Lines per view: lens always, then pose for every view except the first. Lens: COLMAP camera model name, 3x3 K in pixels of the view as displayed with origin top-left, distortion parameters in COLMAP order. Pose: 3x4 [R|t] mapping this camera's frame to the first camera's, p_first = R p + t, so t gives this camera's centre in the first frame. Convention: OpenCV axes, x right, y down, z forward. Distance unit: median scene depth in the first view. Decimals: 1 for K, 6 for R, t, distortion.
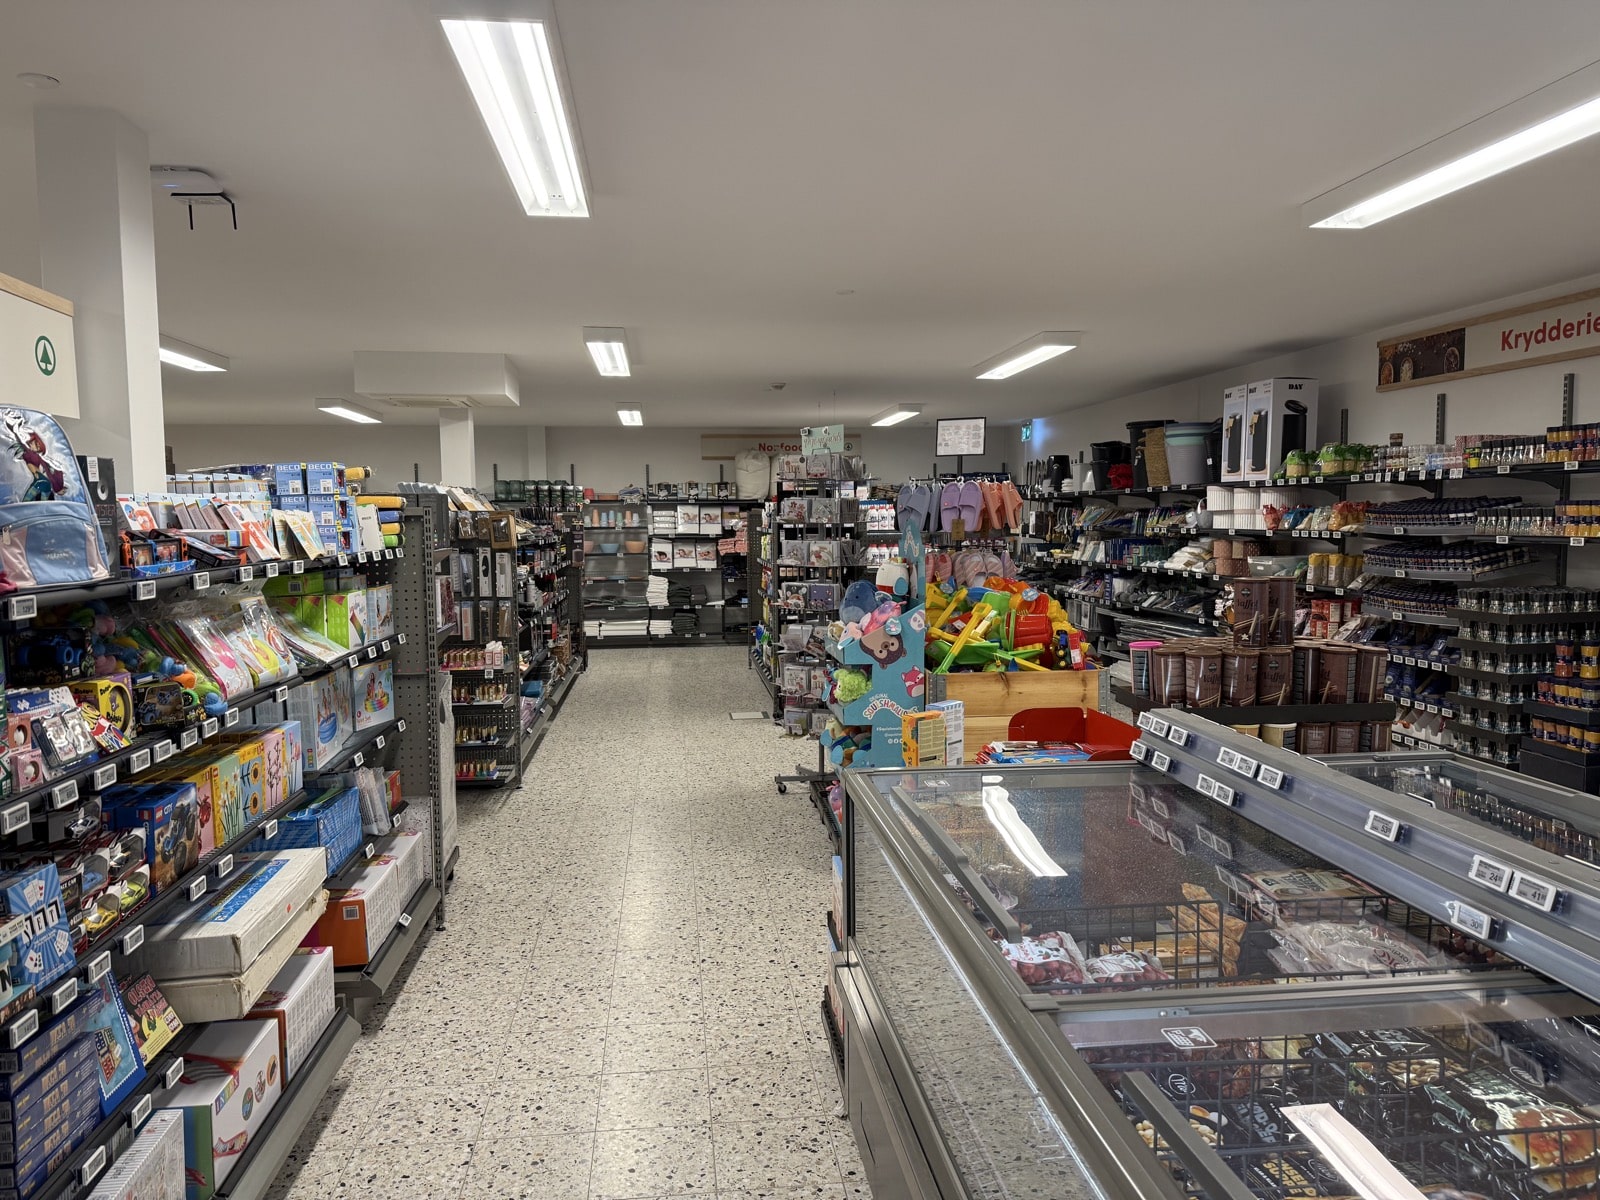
lens RADIAL K [[1128.3, 0, 813.8], [0, 1128.3, 588.6], [0, 0, 1]] dist [0.041967, -0.062701]
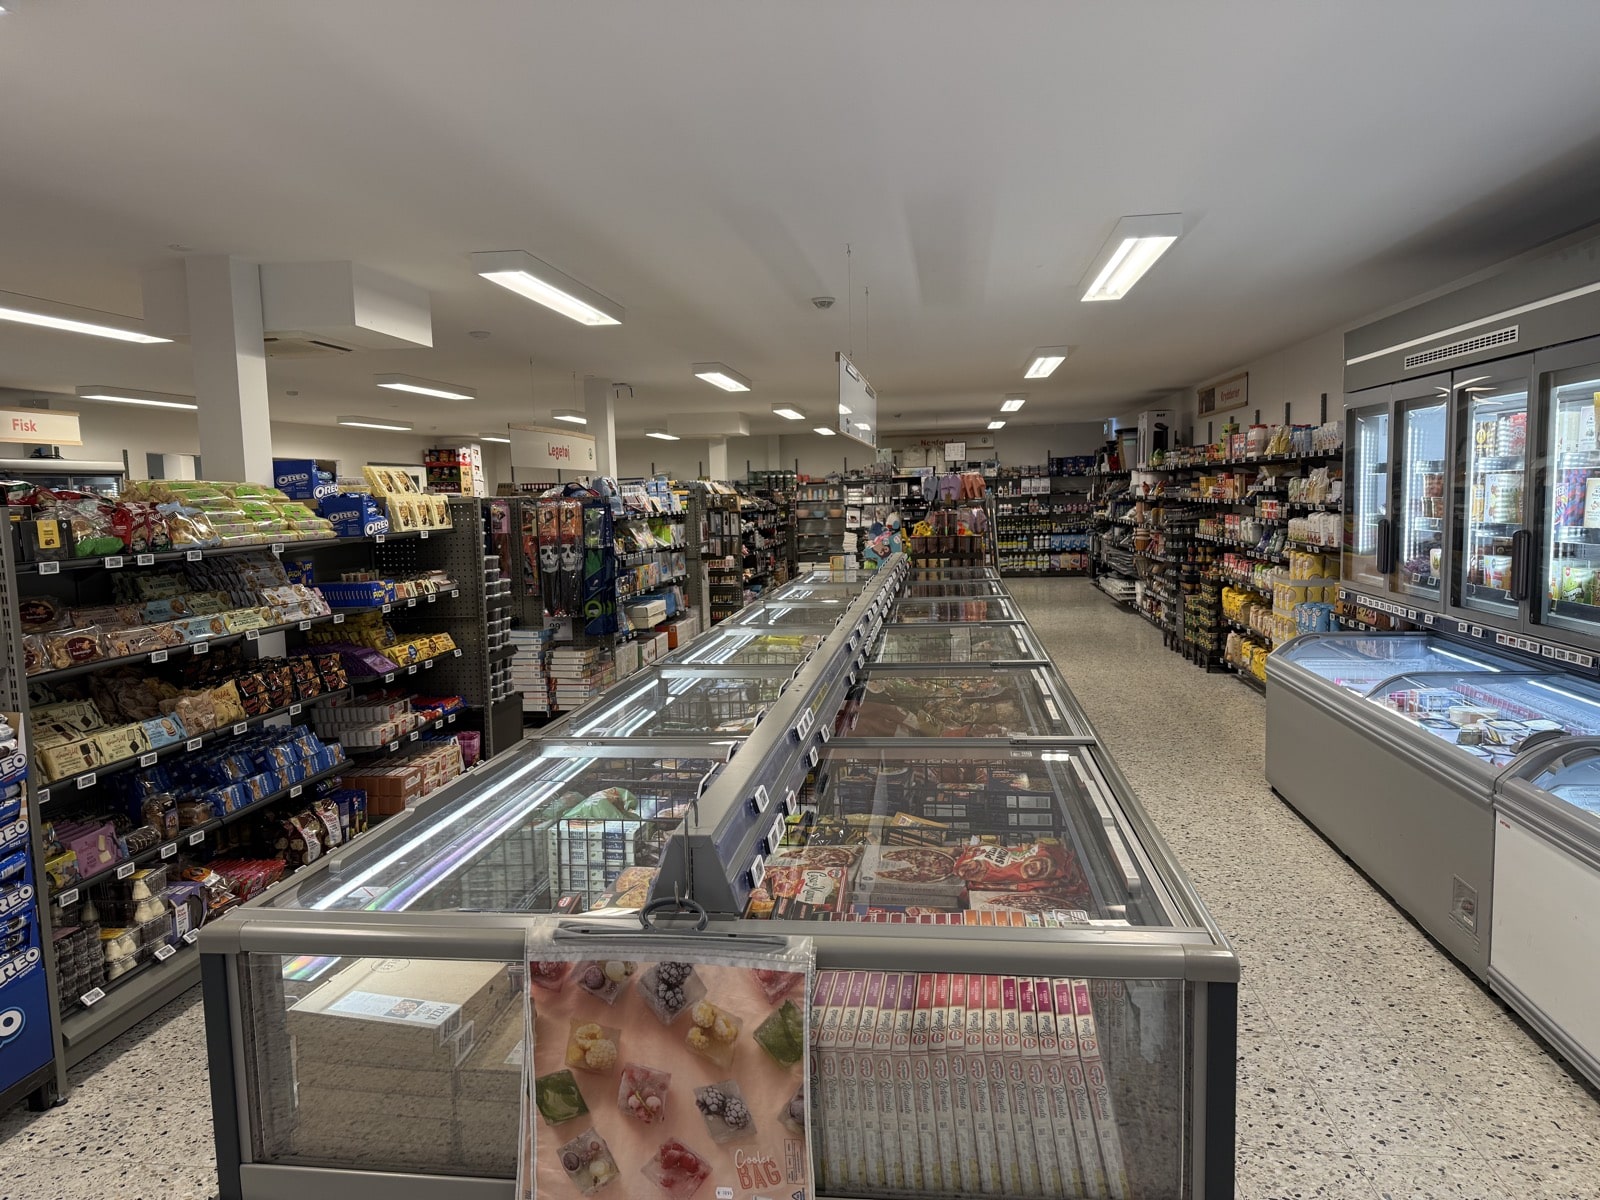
lens RADIAL K [[1128.3, 0, 798.4], [0, 1128.3, 610.4], [0, 0, 1]] dist [0.041967, -0.062701]
pose [[0.967458, 0.008526, -0.252888, 0.345802], [0.002629, 0.999040, 0.043739, 0.052361], [0.253018, -0.042980, 0.966506, -0.930170]]
